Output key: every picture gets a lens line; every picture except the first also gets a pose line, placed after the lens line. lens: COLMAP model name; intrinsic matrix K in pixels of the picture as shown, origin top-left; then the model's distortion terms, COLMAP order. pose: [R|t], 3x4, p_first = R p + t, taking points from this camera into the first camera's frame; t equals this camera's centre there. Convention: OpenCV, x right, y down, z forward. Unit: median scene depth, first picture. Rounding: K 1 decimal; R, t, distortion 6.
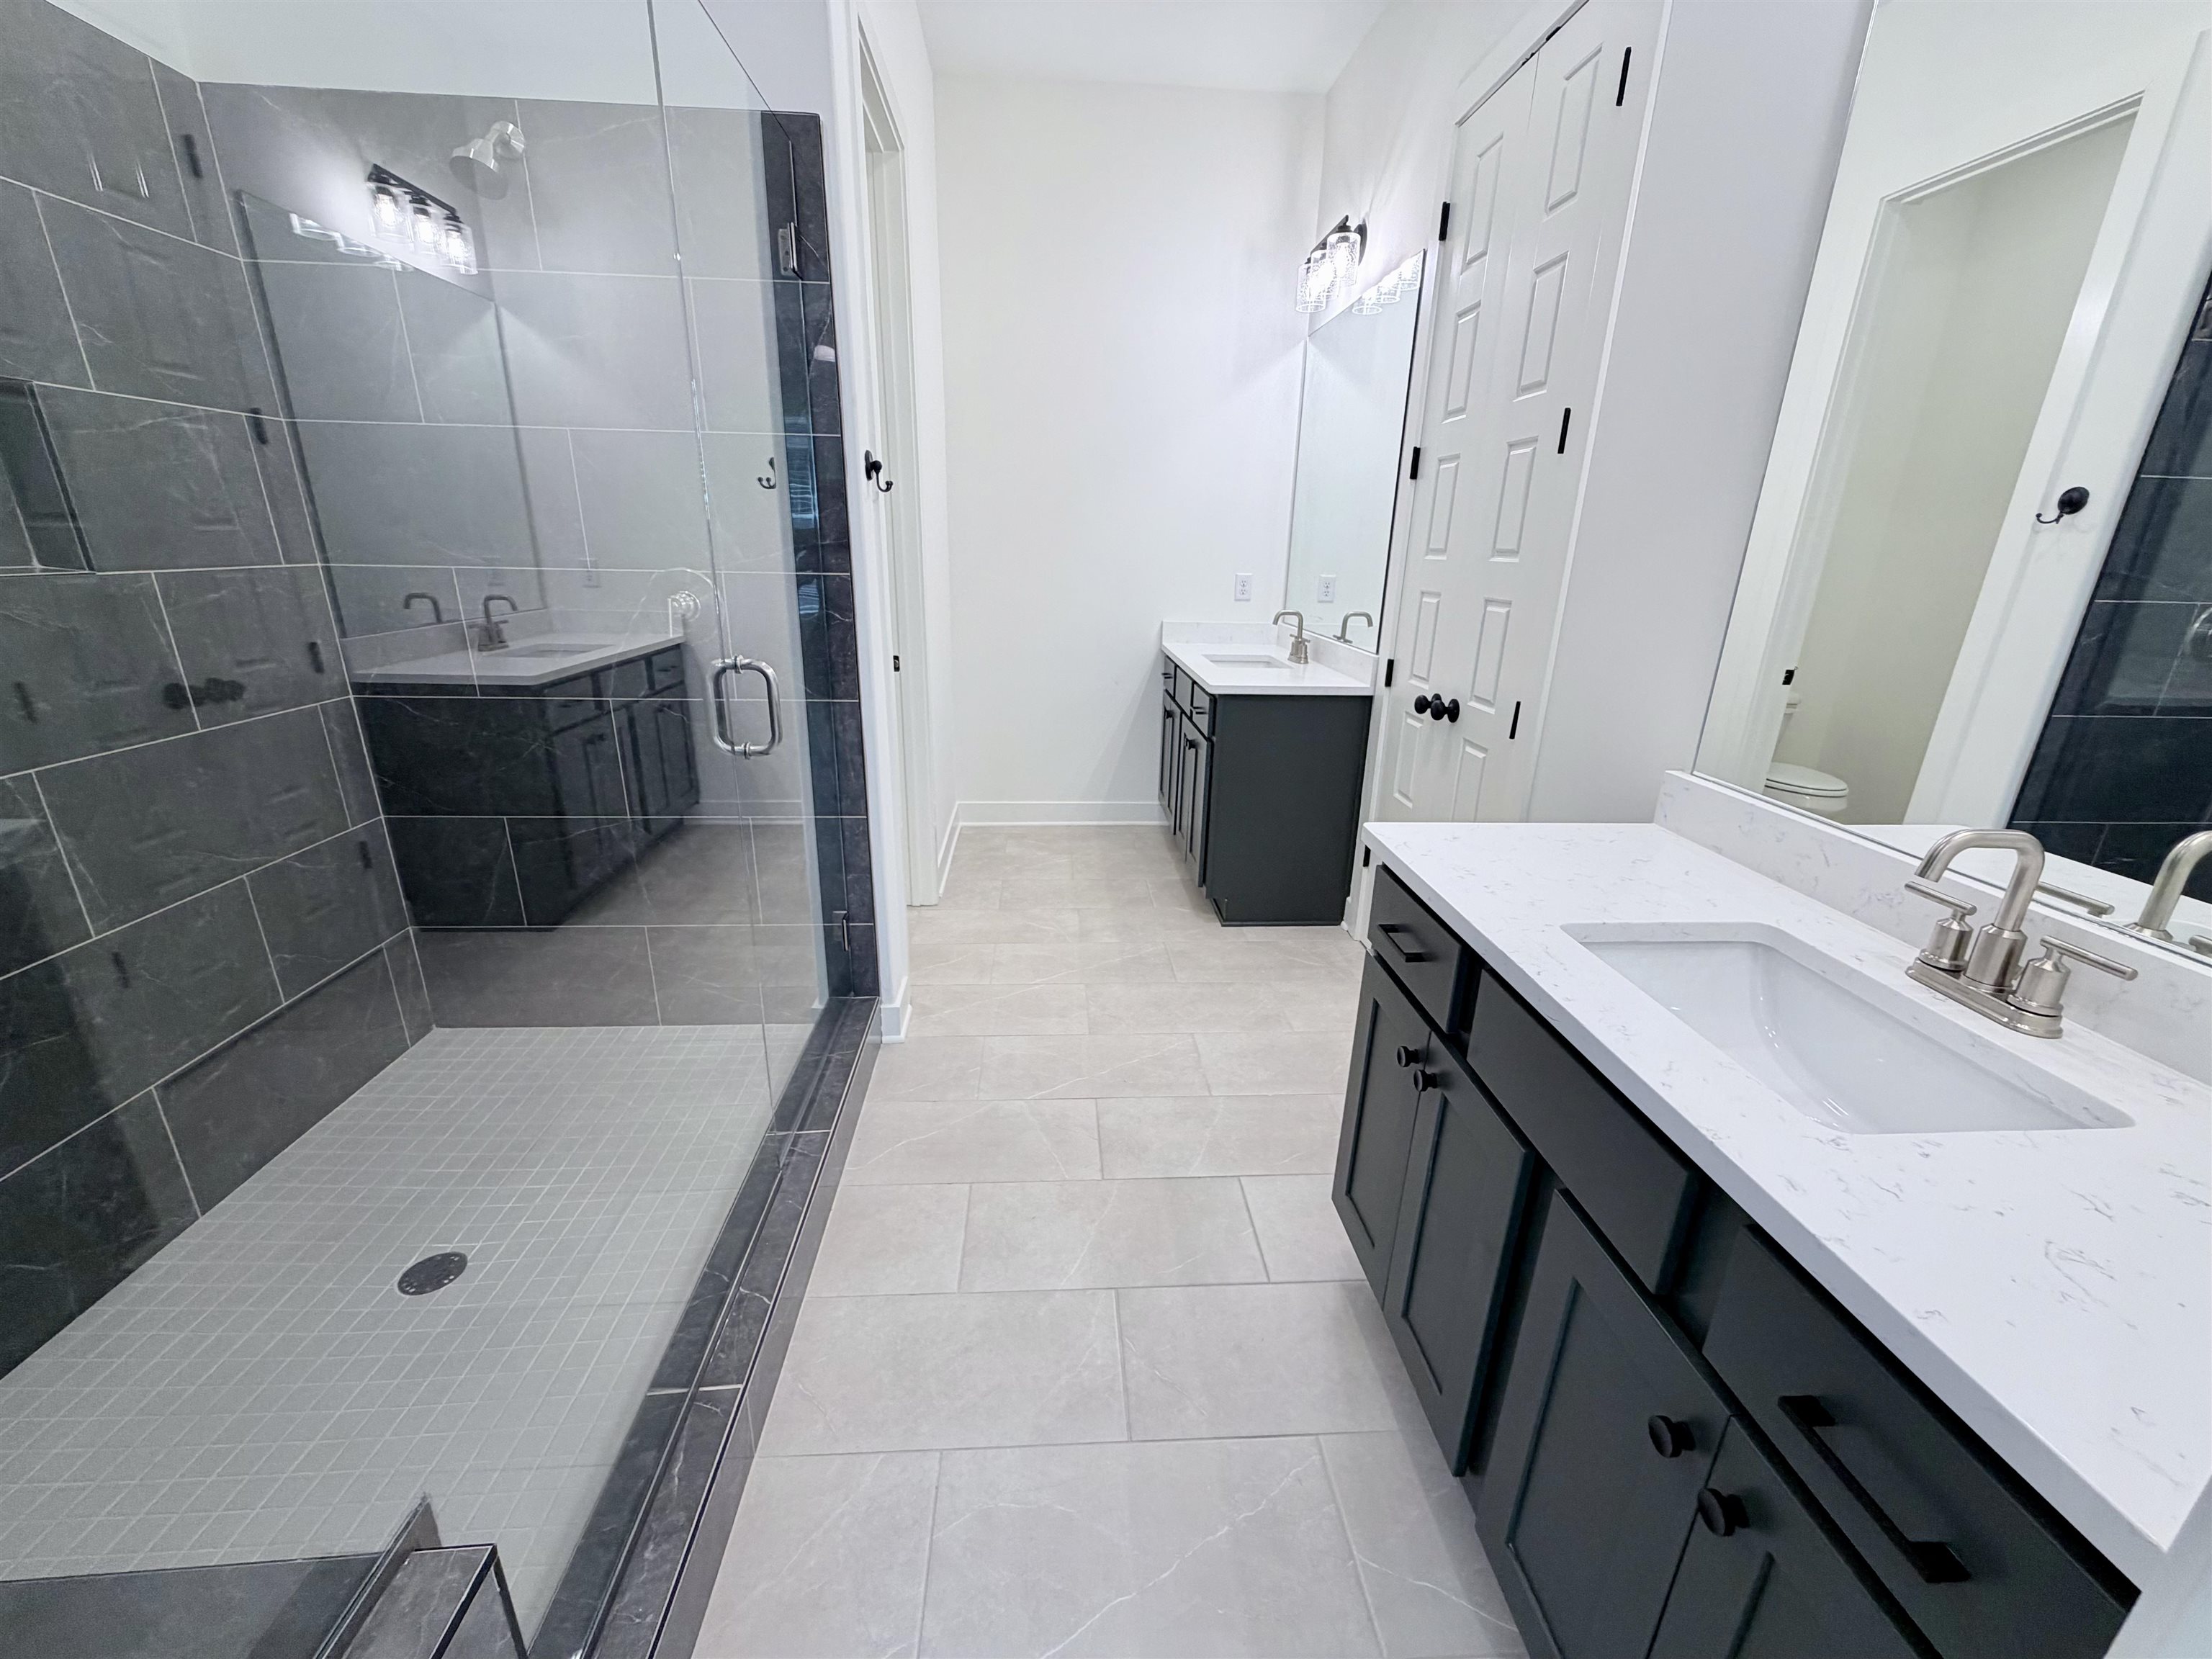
lens RADIAL K [[876.9, 0, 1108.3], [0, 876.9, 826.2], [0, 0, 1]] dist [0.001797, 0.000082]
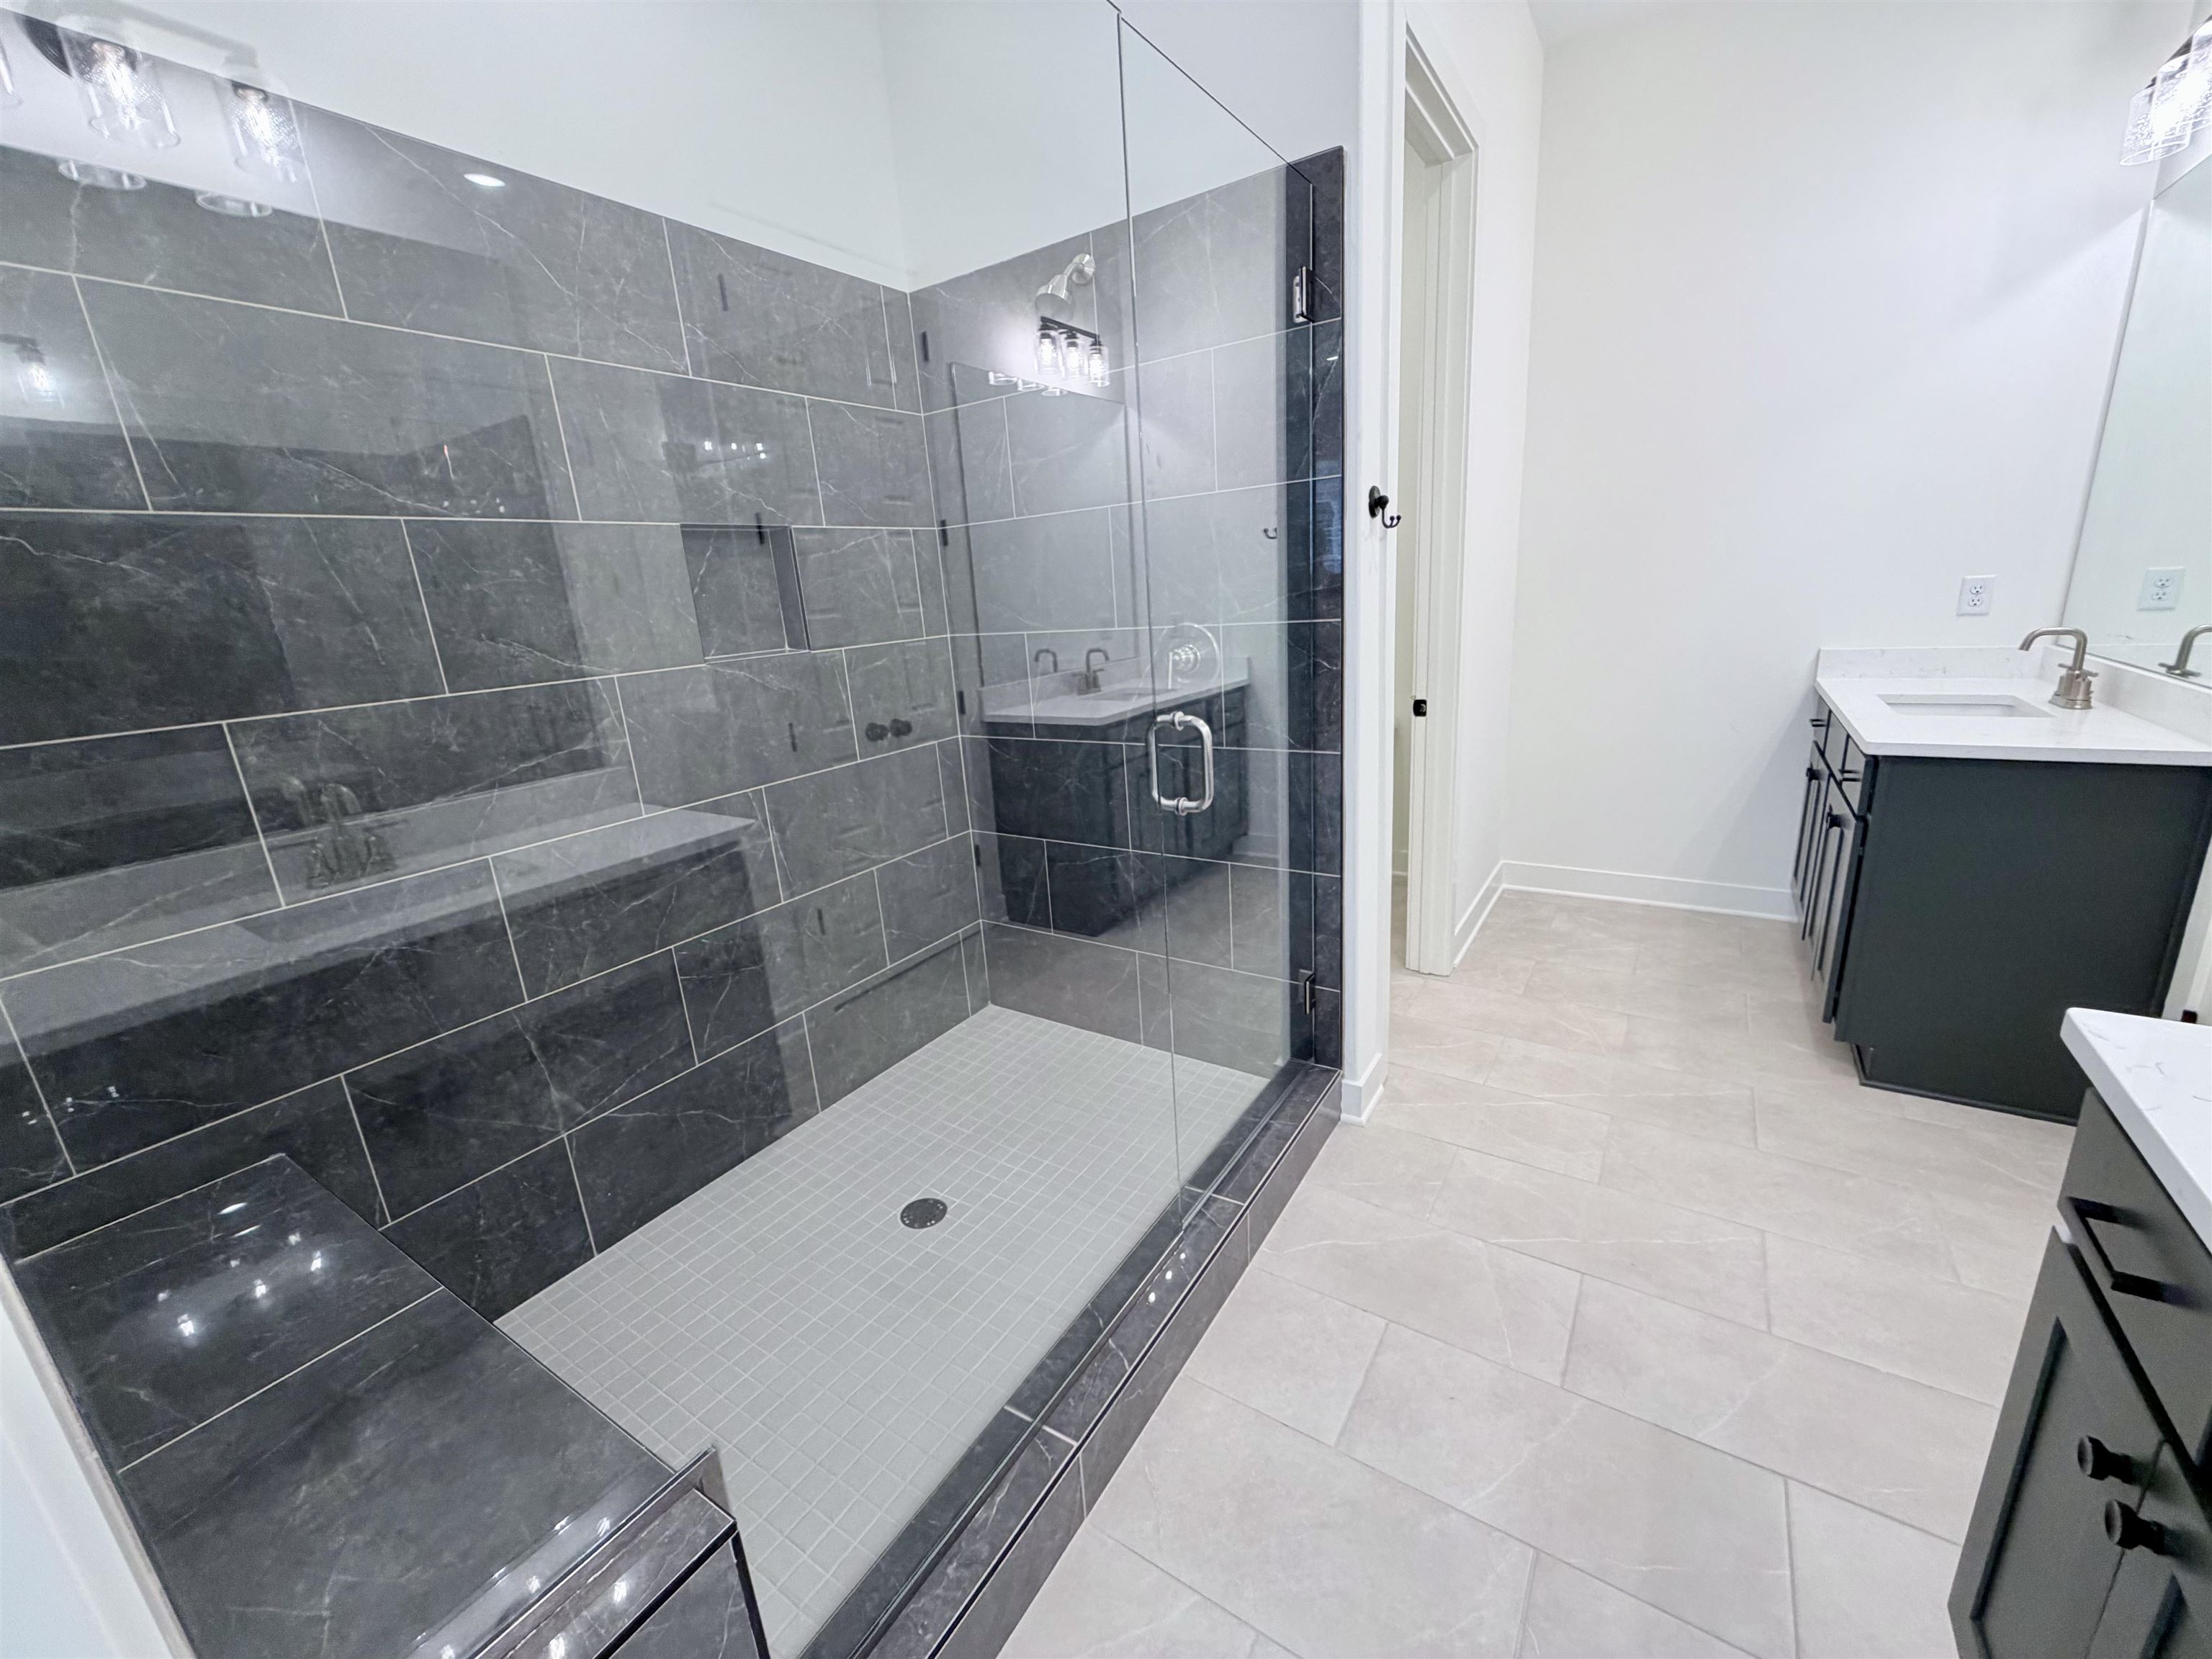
lens RADIAL K [[883.2, 0, 1107.8], [0, 883.2, 826.2], [0, 0, 1]] dist [0.001410, -0.000108]
pose [[0.793515, 0.086822, -0.602325, 0.088339], [-0.108745, 0.994070, 0.000027, -0.036583], [0.598756, 0.065479, 0.798251, 0.099459]]
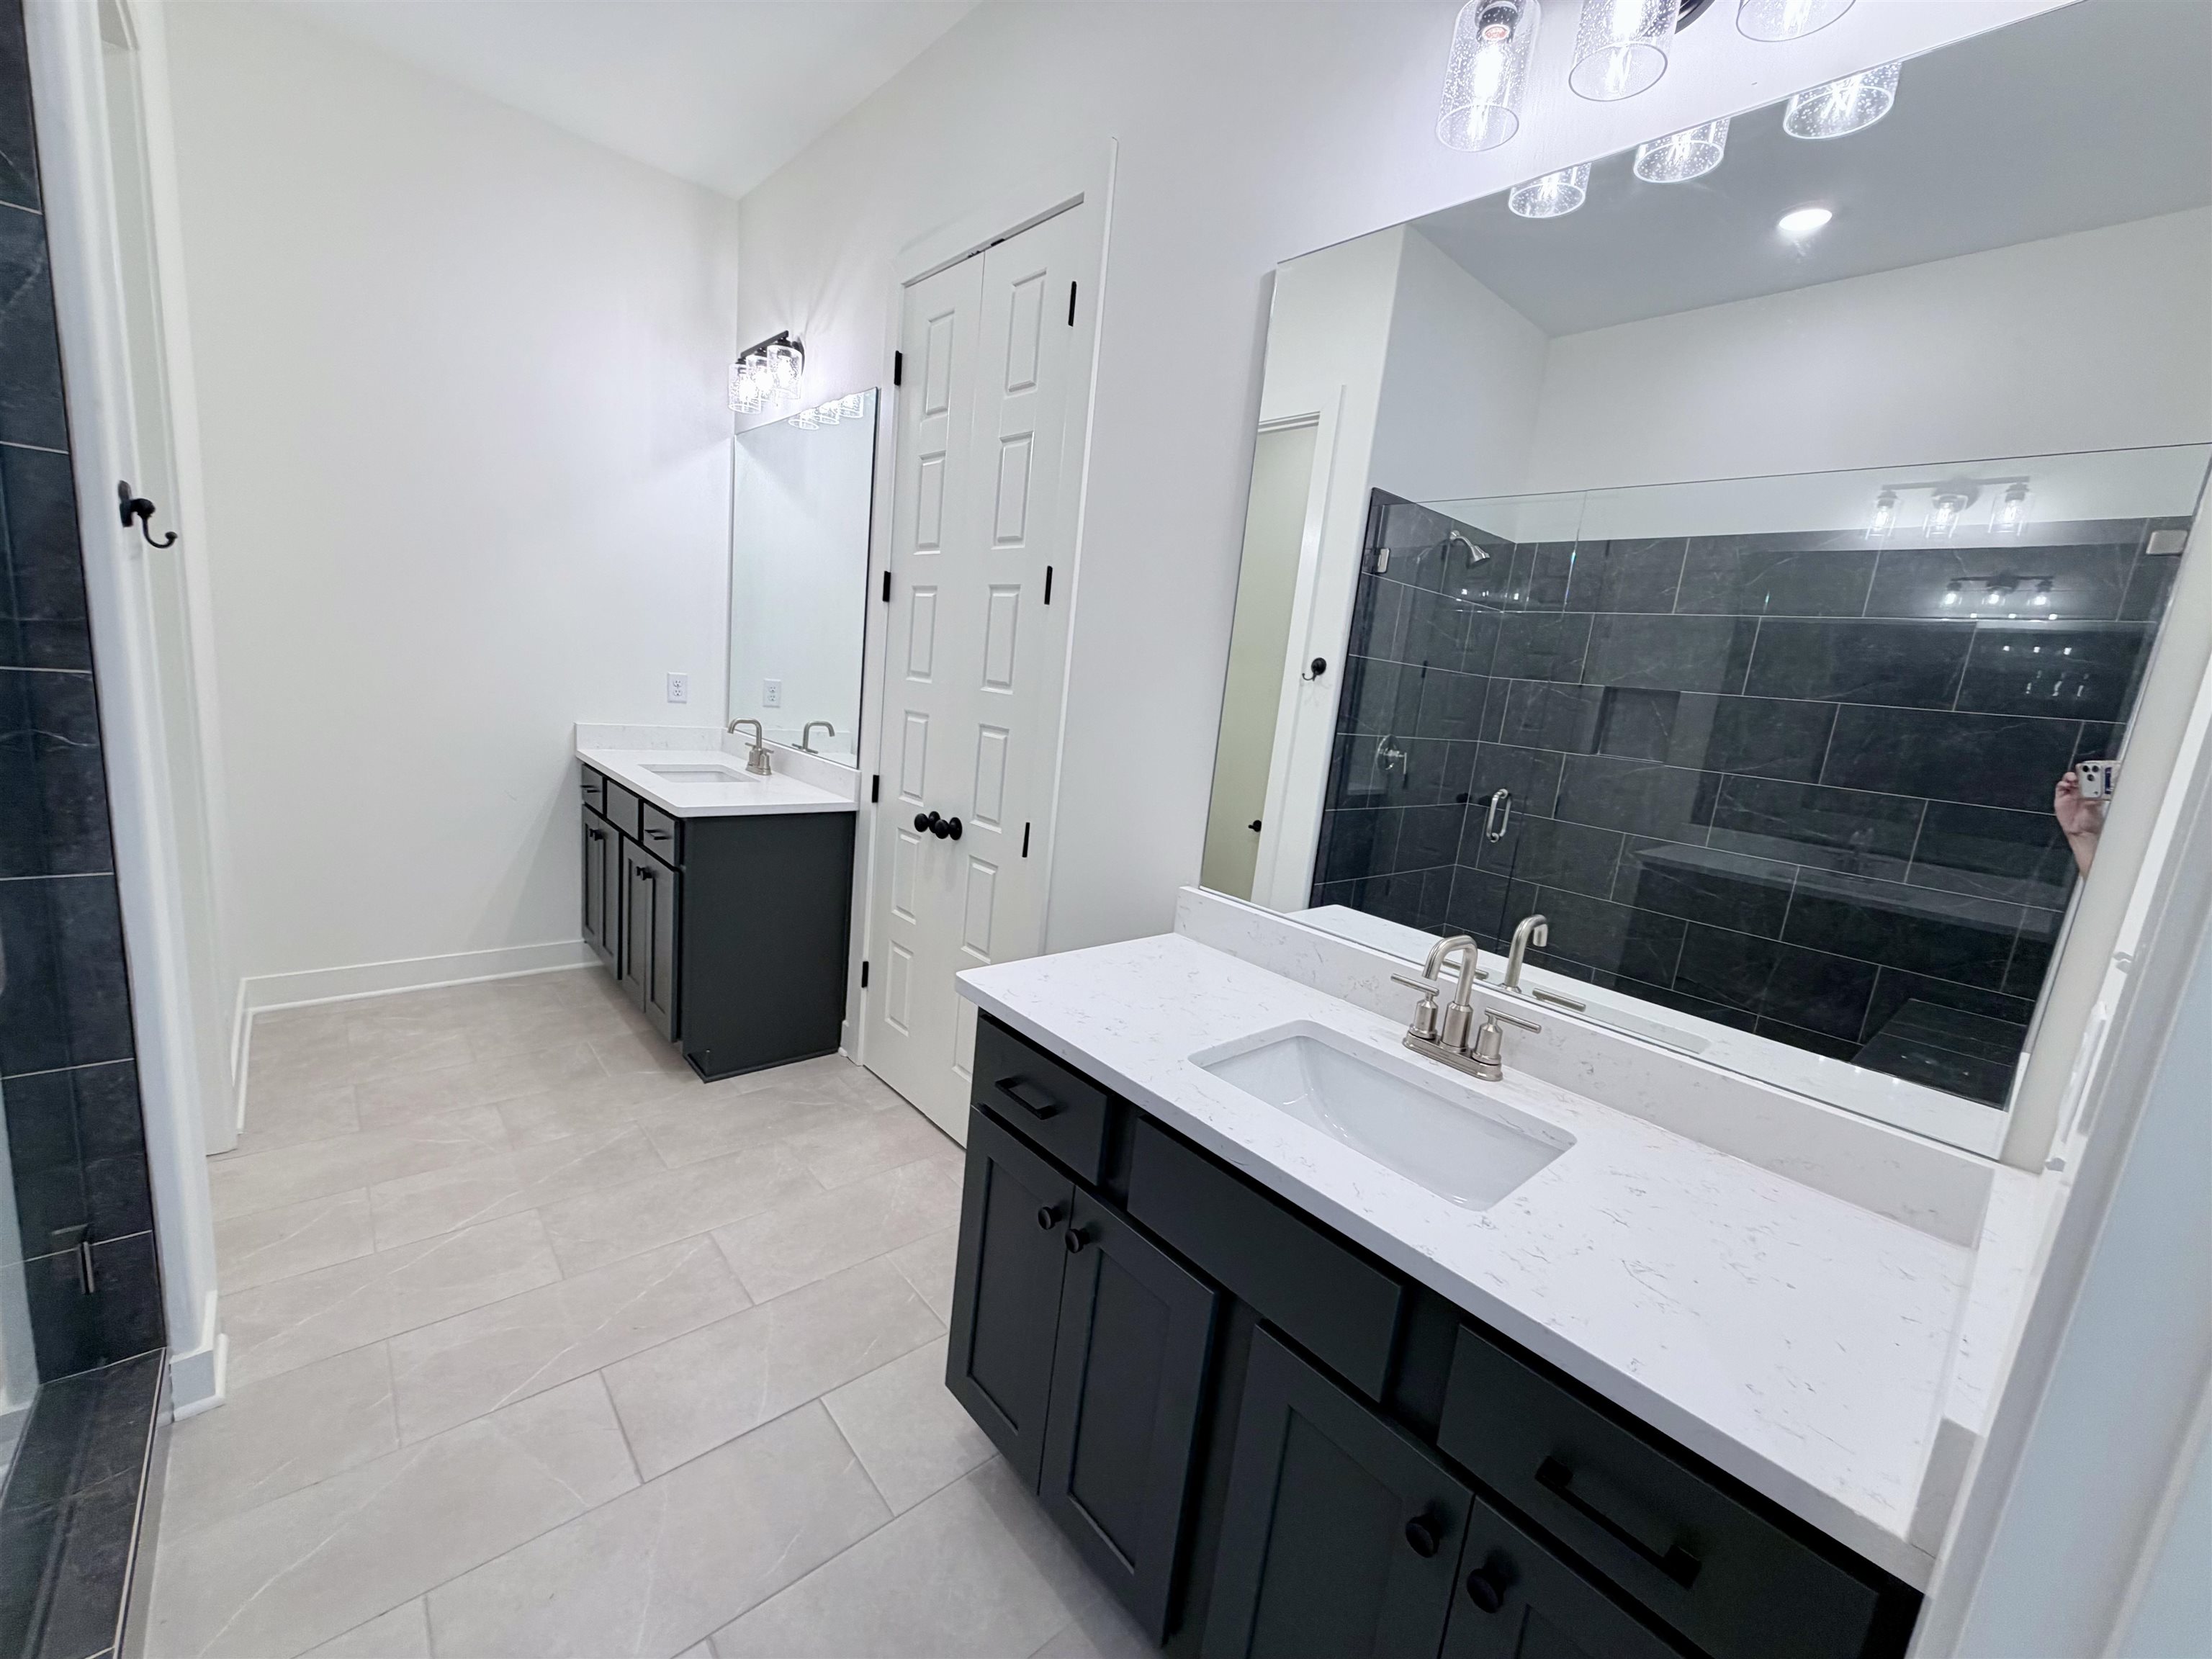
lens RADIAL K [[876.2, 0, 1106.0], [0, 876.2, 829.5], [0, 0, 1]] dist [-0.000870, -0.000196]
pose [[0.787946, -0.054068, 0.613366, -0.106597], [0.110685, 0.992348, -0.054713, -0.060334], [-0.605714, 0.111001, 0.787902, 0.091735]]
